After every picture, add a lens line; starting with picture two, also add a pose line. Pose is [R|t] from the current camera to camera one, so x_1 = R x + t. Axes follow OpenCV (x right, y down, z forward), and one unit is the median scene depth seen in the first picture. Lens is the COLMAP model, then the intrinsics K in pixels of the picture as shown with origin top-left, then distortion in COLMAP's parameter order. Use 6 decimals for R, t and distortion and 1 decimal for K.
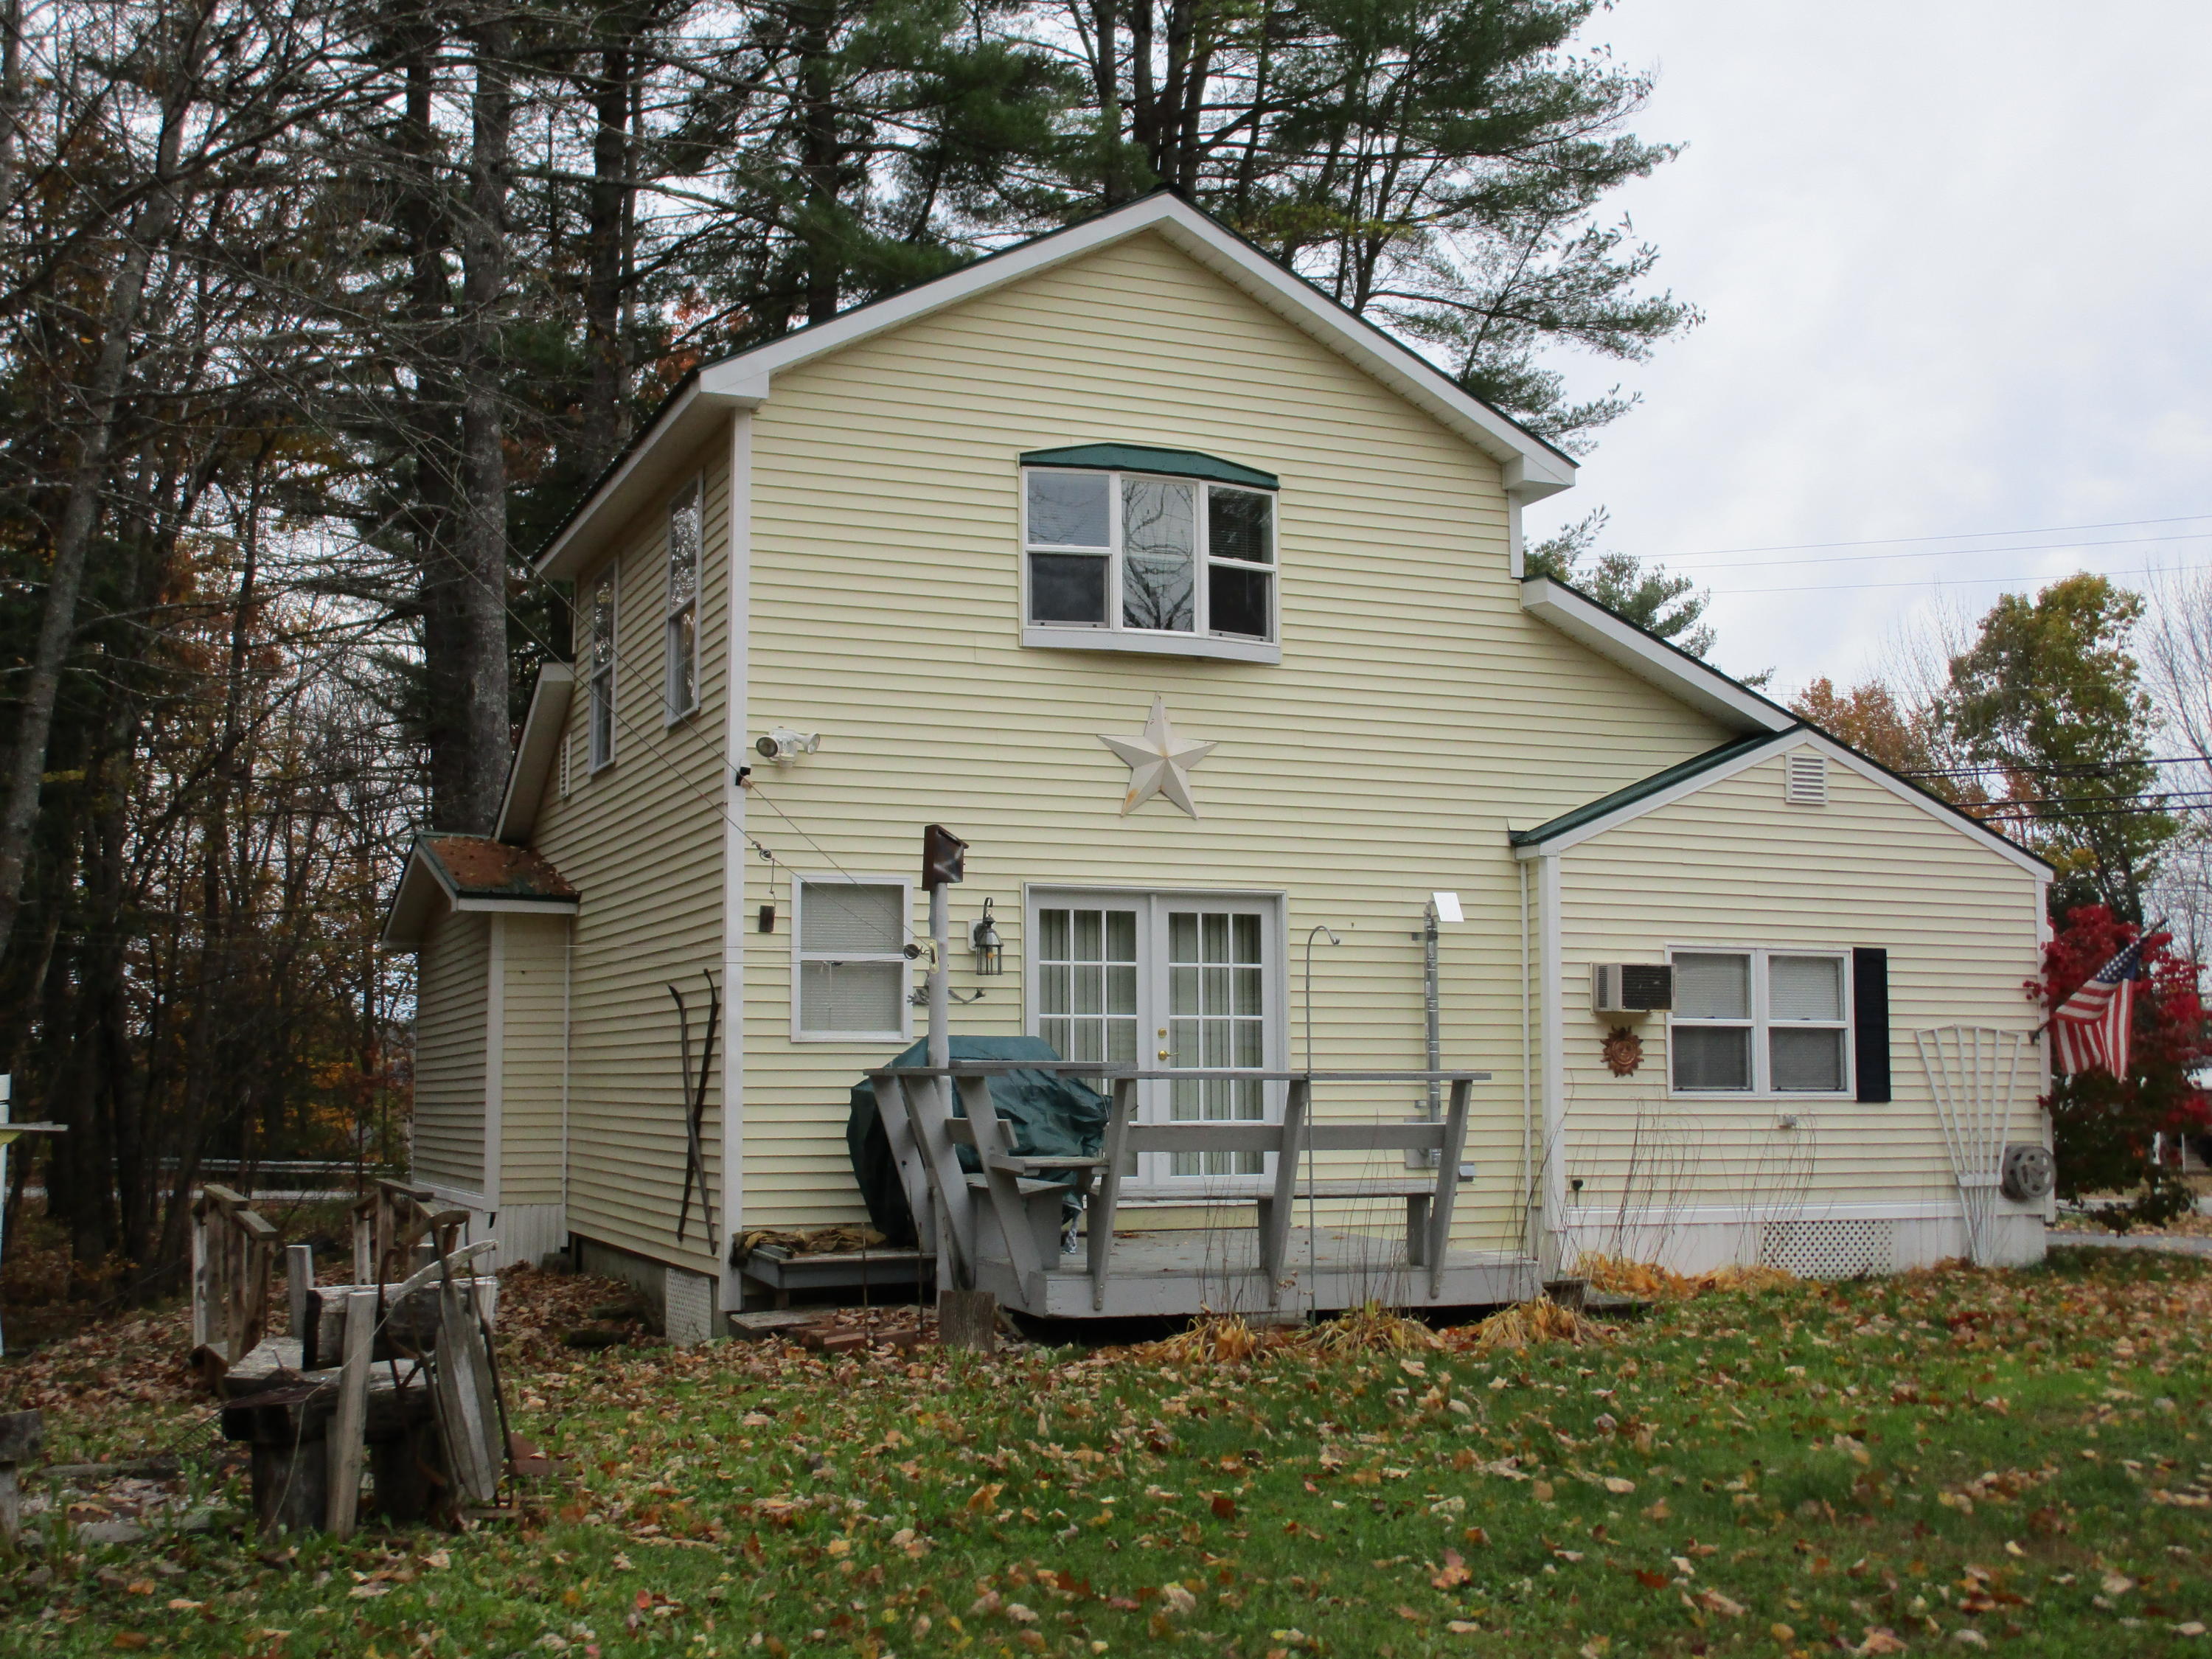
lens RADIAL K [[2454.6, 0, 1106.0], [0, 2454.6, 829.5], [0, 0, 1]] dist [-0.058888, 0.018080]
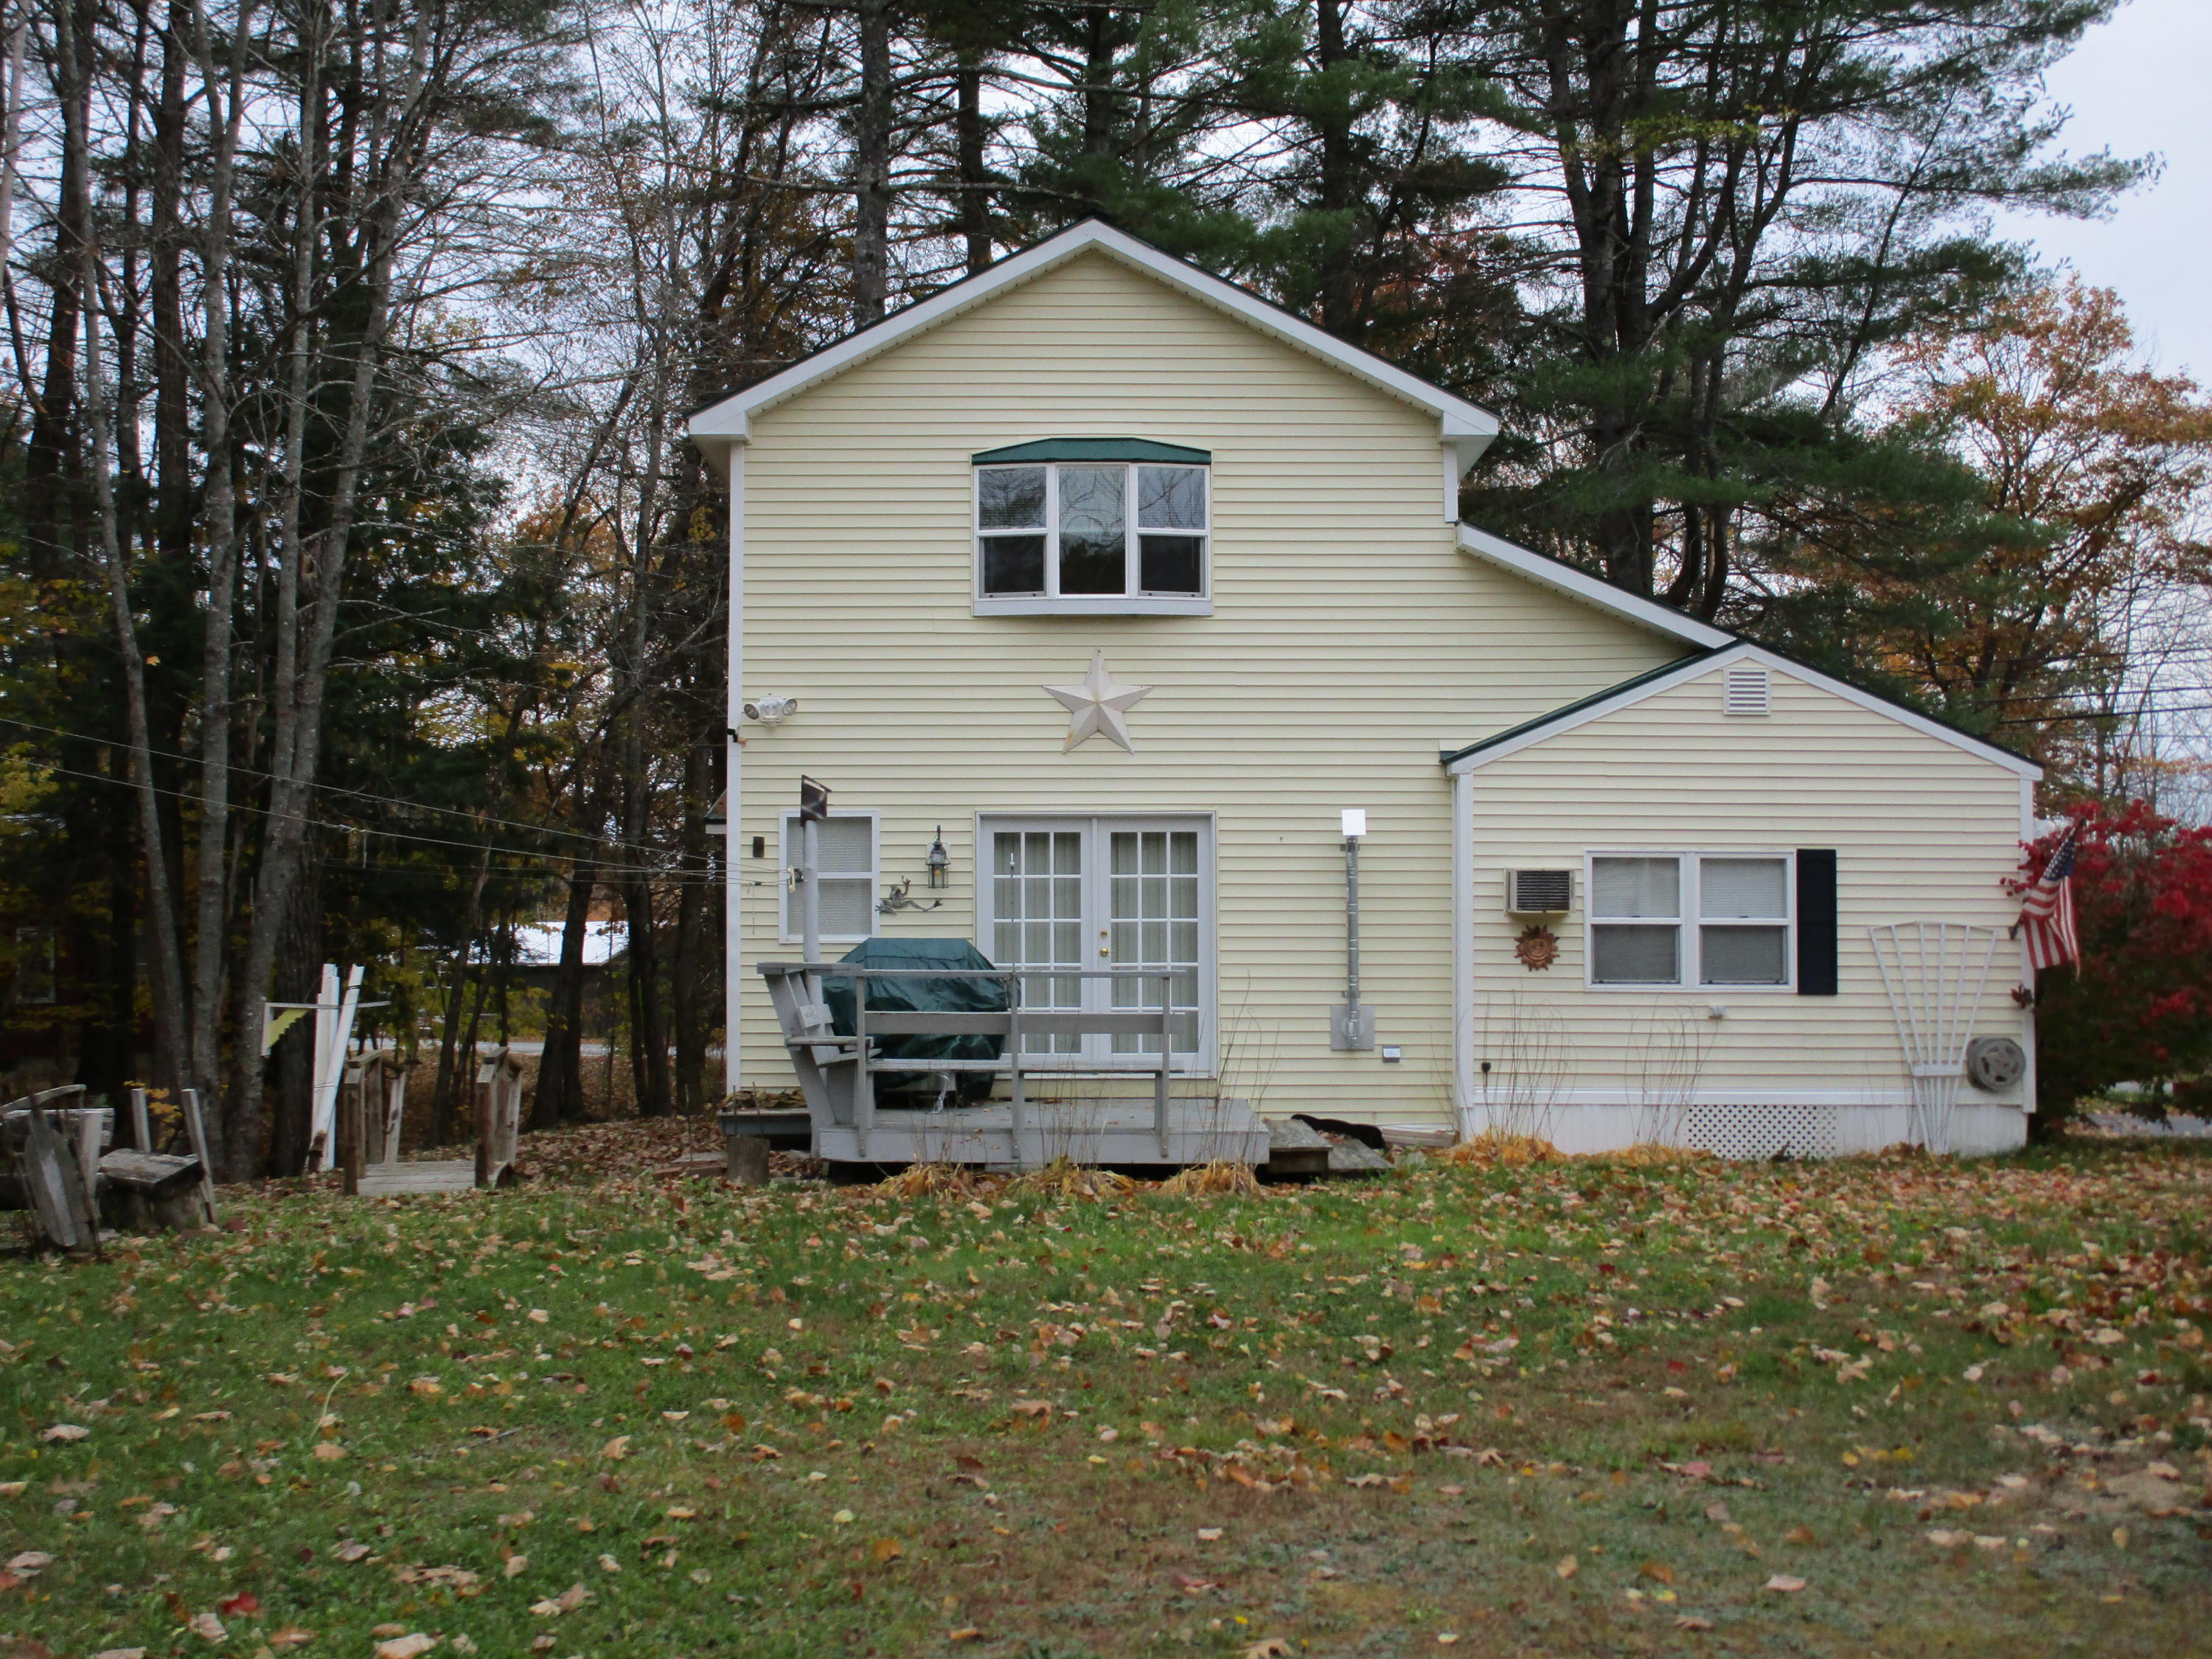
lens RADIAL K [[2454.6, 0, 1106.0], [0, 2454.6, 829.5], [0, 0, 1]] dist [-0.058888, 0.018080]
pose [[0.926093, -0.018525, -0.376841, 0.456976], [0.038332, 0.998245, 0.045130, -0.020605], [0.375344, -0.056239, 0.925178, -0.096724]]
